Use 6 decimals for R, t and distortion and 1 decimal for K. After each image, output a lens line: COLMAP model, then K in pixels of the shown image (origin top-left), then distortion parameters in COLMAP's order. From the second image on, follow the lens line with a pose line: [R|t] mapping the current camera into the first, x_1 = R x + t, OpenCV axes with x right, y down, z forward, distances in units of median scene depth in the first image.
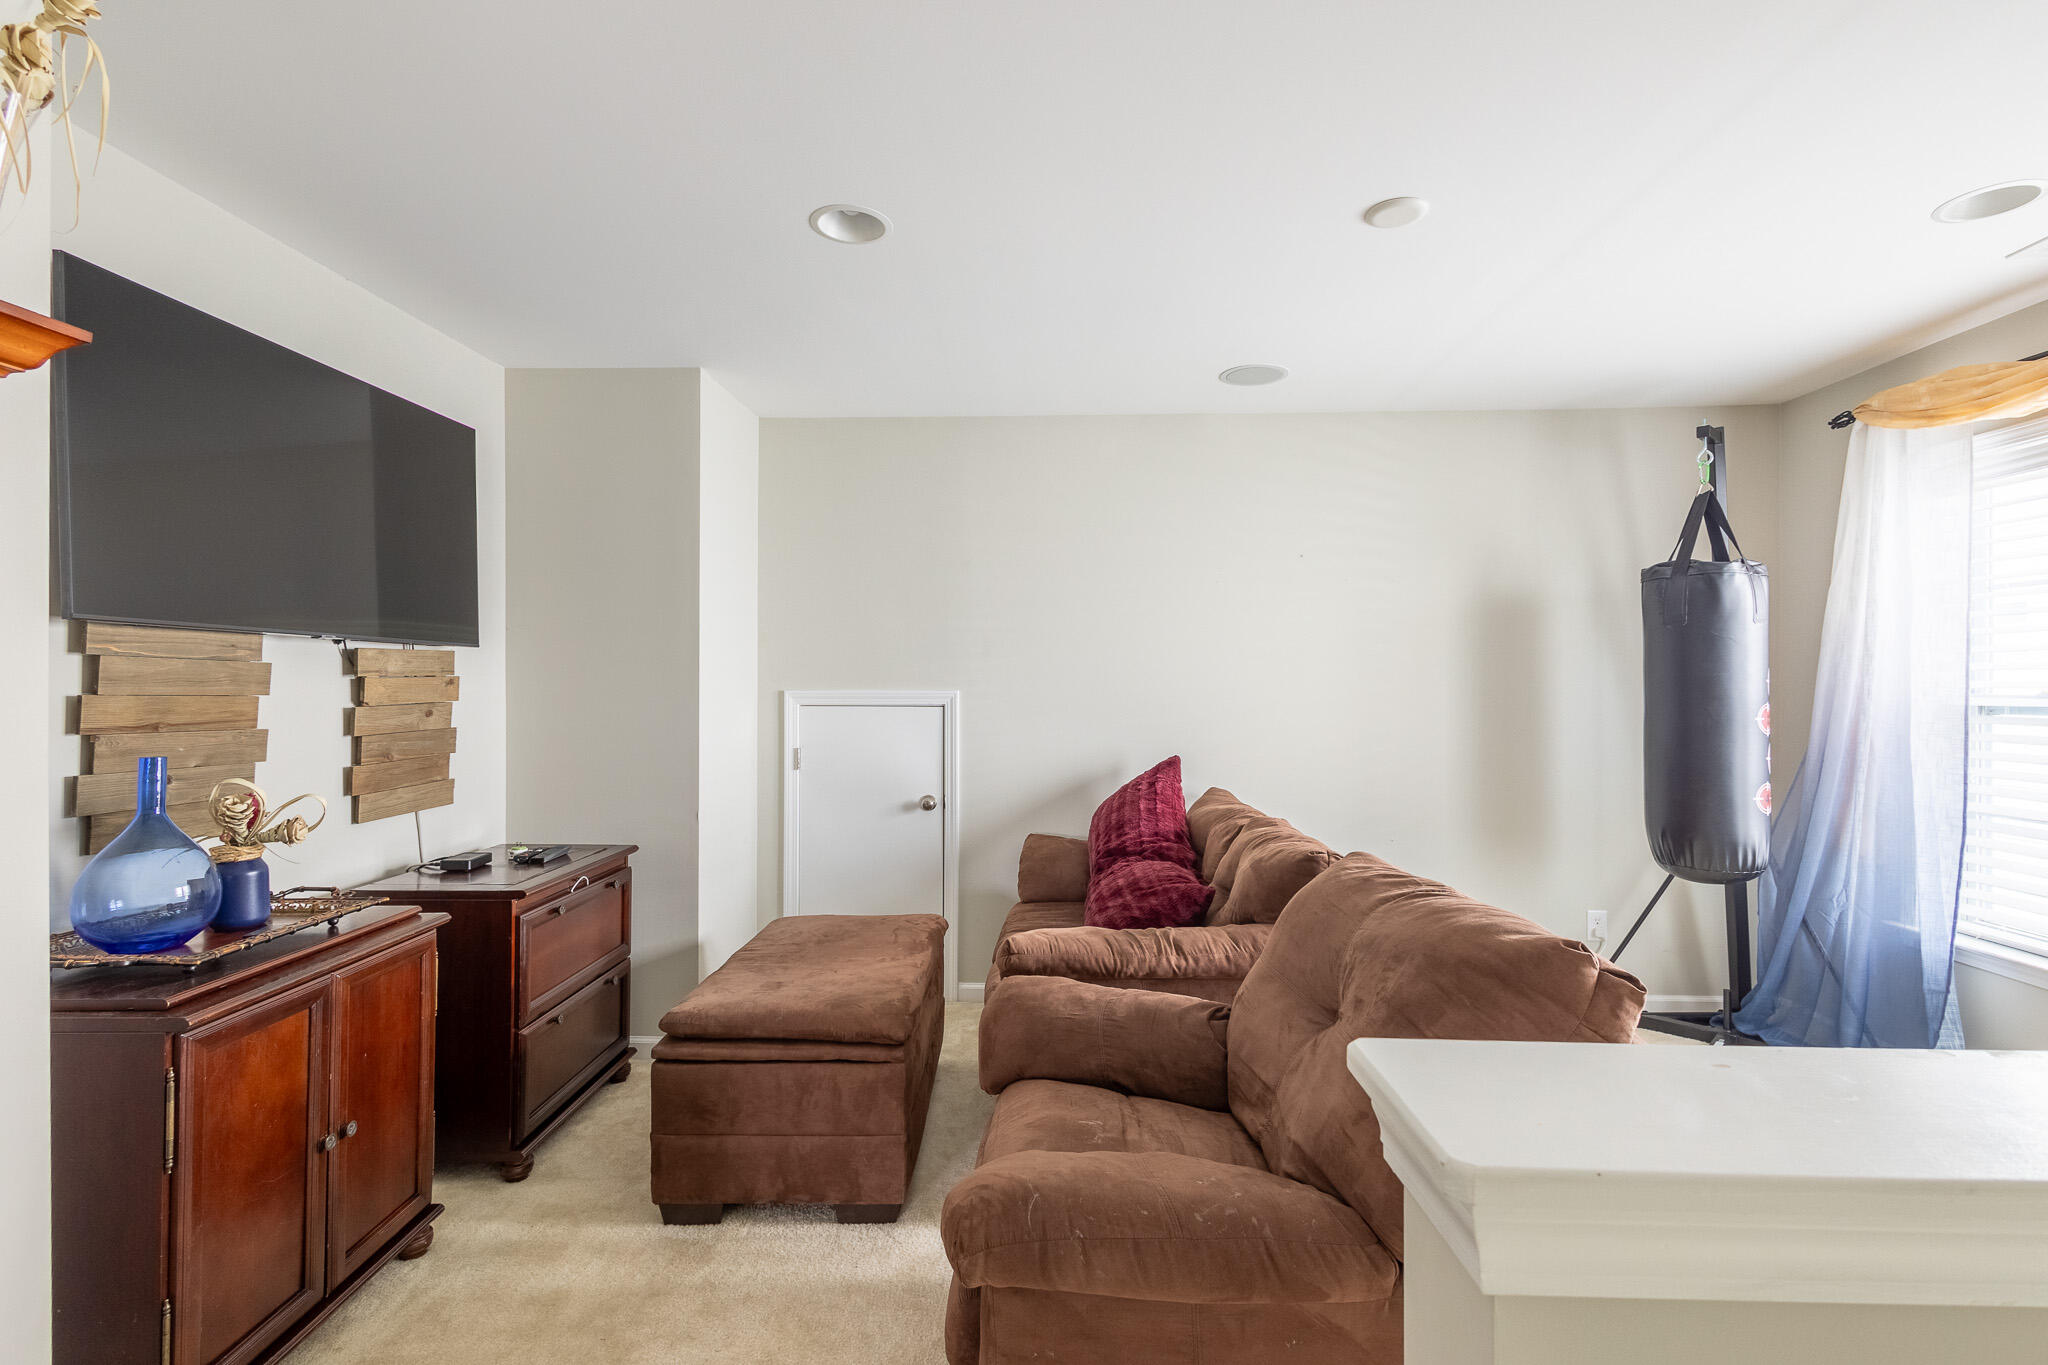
lens RADIAL K [[945.9, 0, 1023.6], [0, 945.9, 691.6], [0, 0, 1]] dist [0.009632, 0.000246]
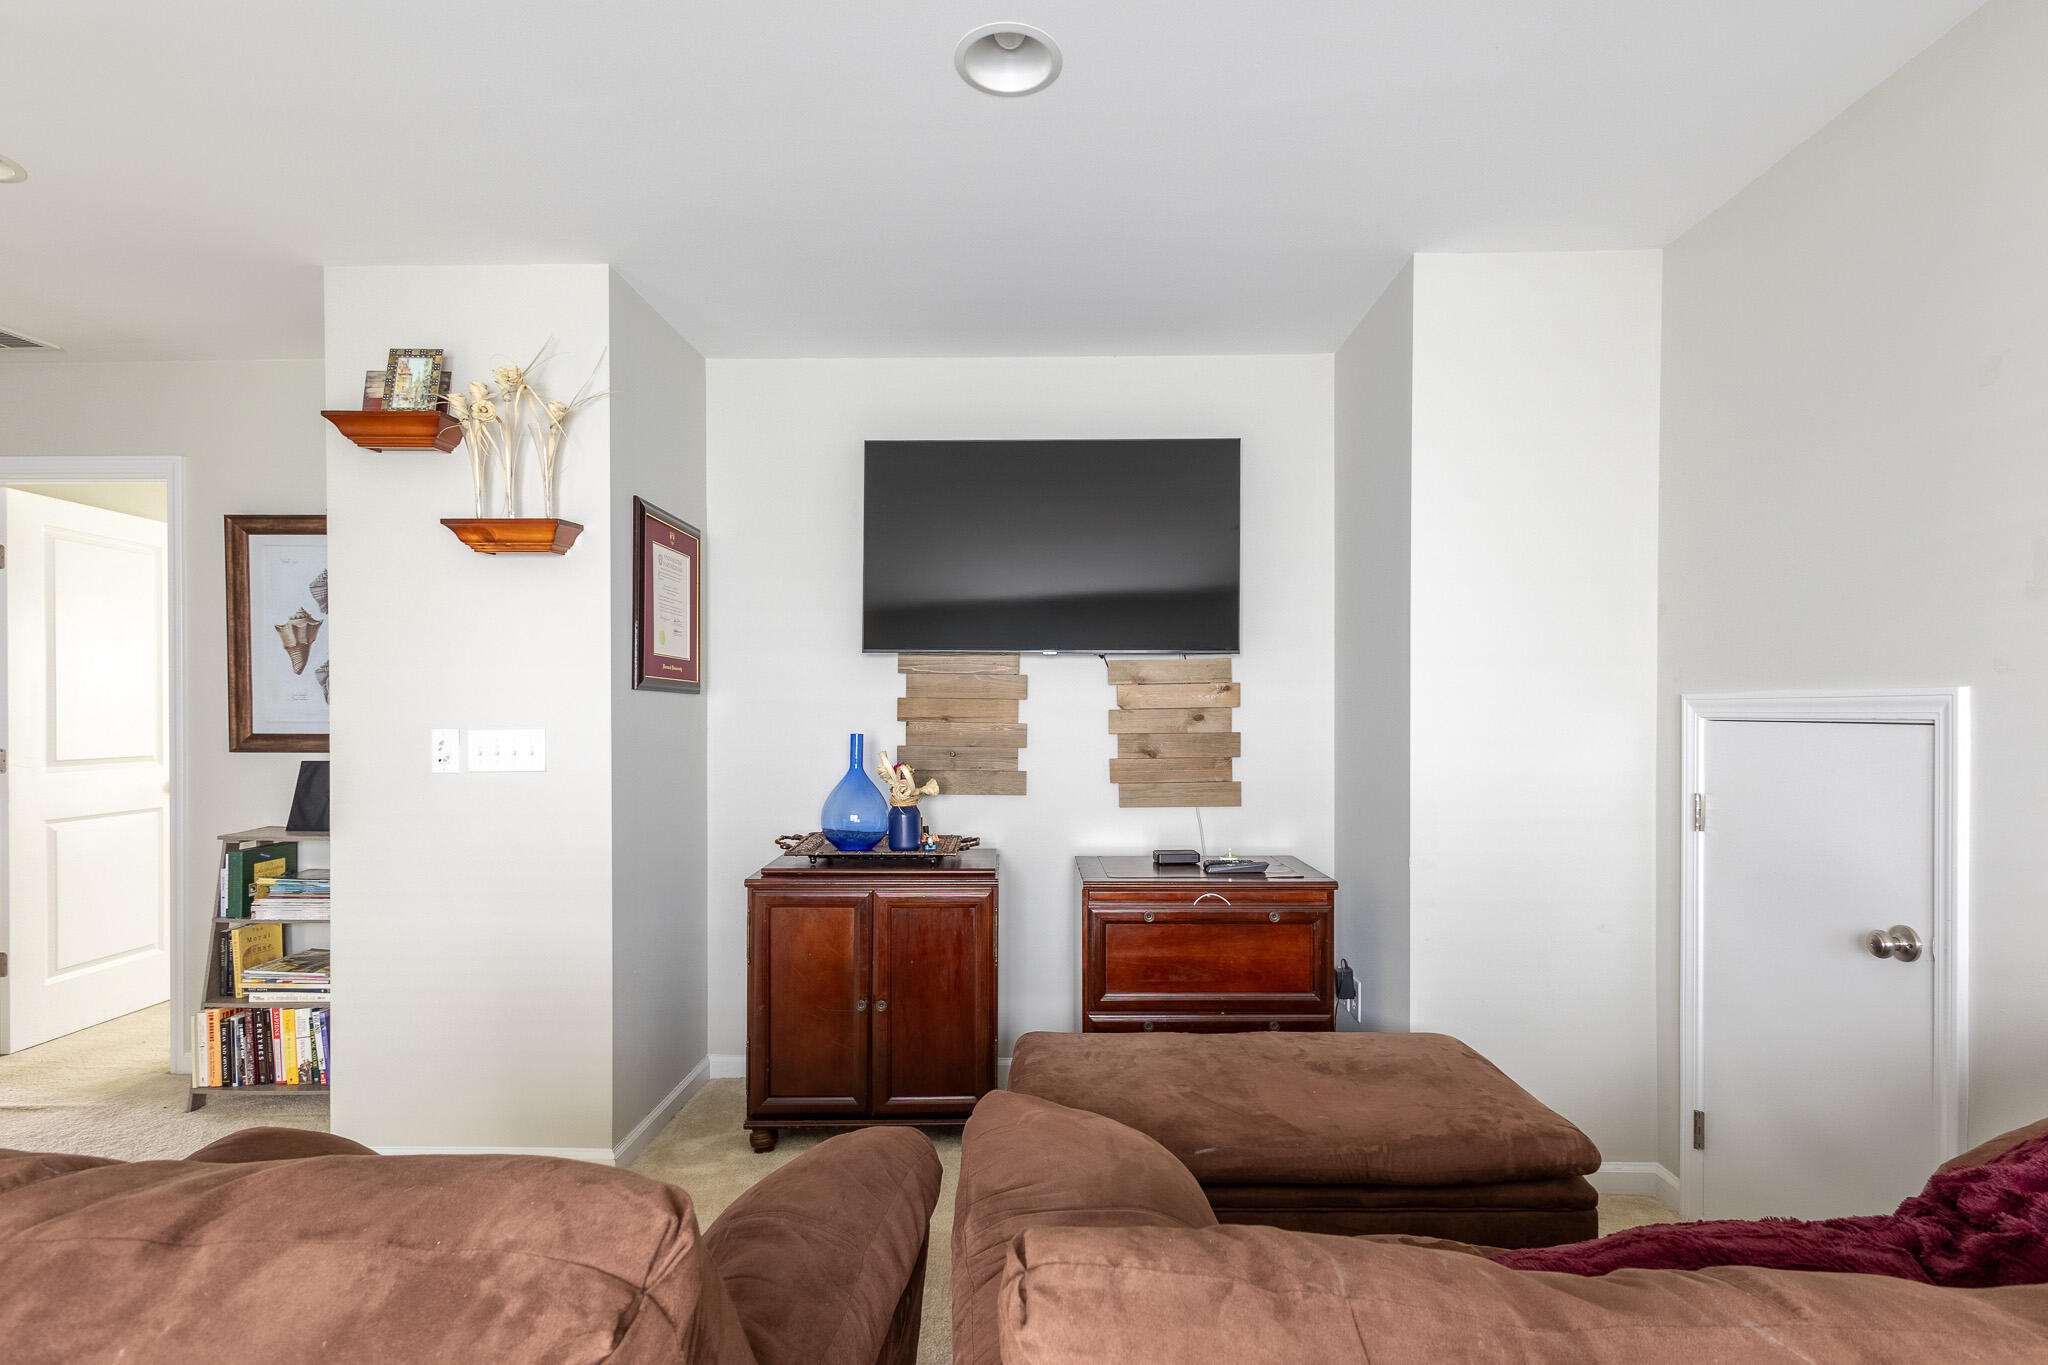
lens RADIAL K [[935.1, 0, 1027.0], [0, 935.1, 719.0], [0, 0, 1]] dist [0.000436, 0.000029]
pose [[0.023977, 0.008823, -0.999674, 0.424569], [-0.007367, 0.999935, 0.008649, 0.016312], [0.999685, 0.007158, 0.024041, 0.763109]]
